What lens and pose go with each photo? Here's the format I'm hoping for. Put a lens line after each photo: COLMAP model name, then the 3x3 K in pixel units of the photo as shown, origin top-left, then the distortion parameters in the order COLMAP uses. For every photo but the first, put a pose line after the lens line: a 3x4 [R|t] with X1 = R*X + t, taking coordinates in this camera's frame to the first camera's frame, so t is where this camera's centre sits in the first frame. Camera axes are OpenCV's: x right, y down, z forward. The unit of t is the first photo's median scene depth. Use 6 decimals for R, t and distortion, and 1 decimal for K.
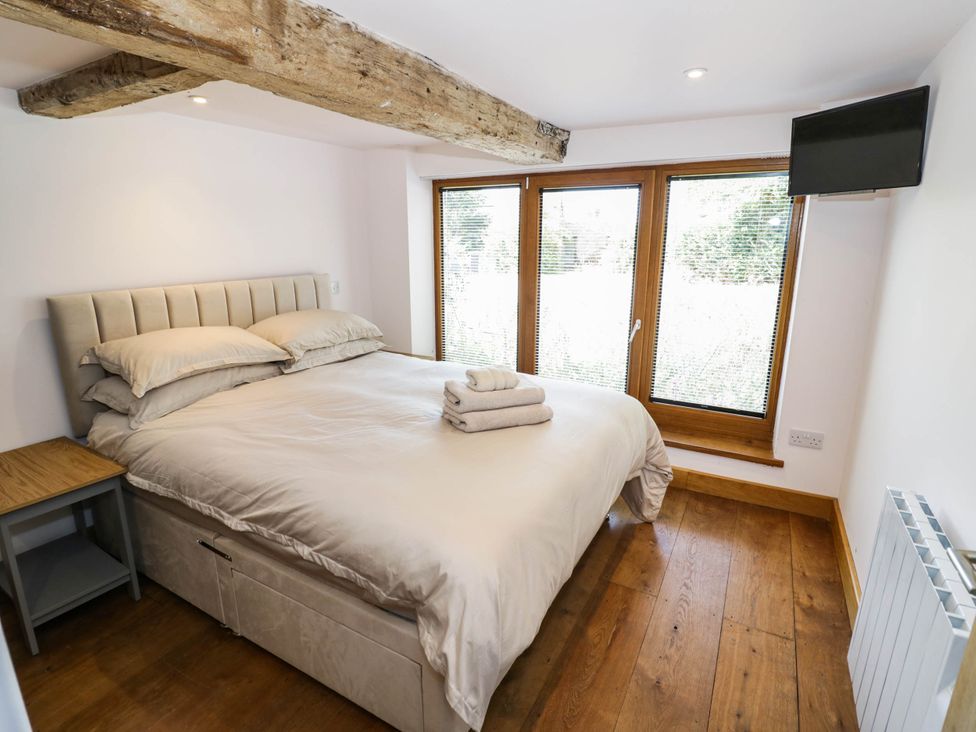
lens RADIAL K [[508.1, 0, 488.0], [0, 508.1, 366.0], [0, 0, 1]] dist [0.002037, -0.014985]
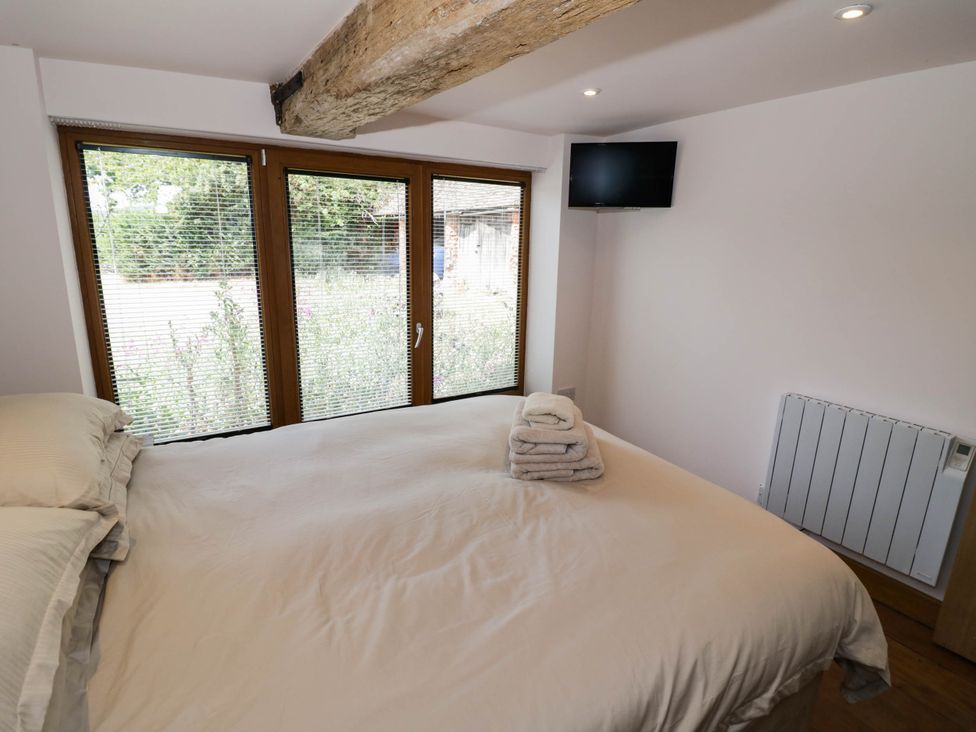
lens RADIAL K [[508.1, 0, 488.0], [0, 508.1, 366.0], [0, 0, 1]] dist [0.002037, -0.014985]
pose [[0.485660, -0.205905, 0.849551, -0.462530], [0.193508, 0.973075, 0.125221, -0.107832], [-0.852460, 0.103580, 0.512428, 0.414554]]
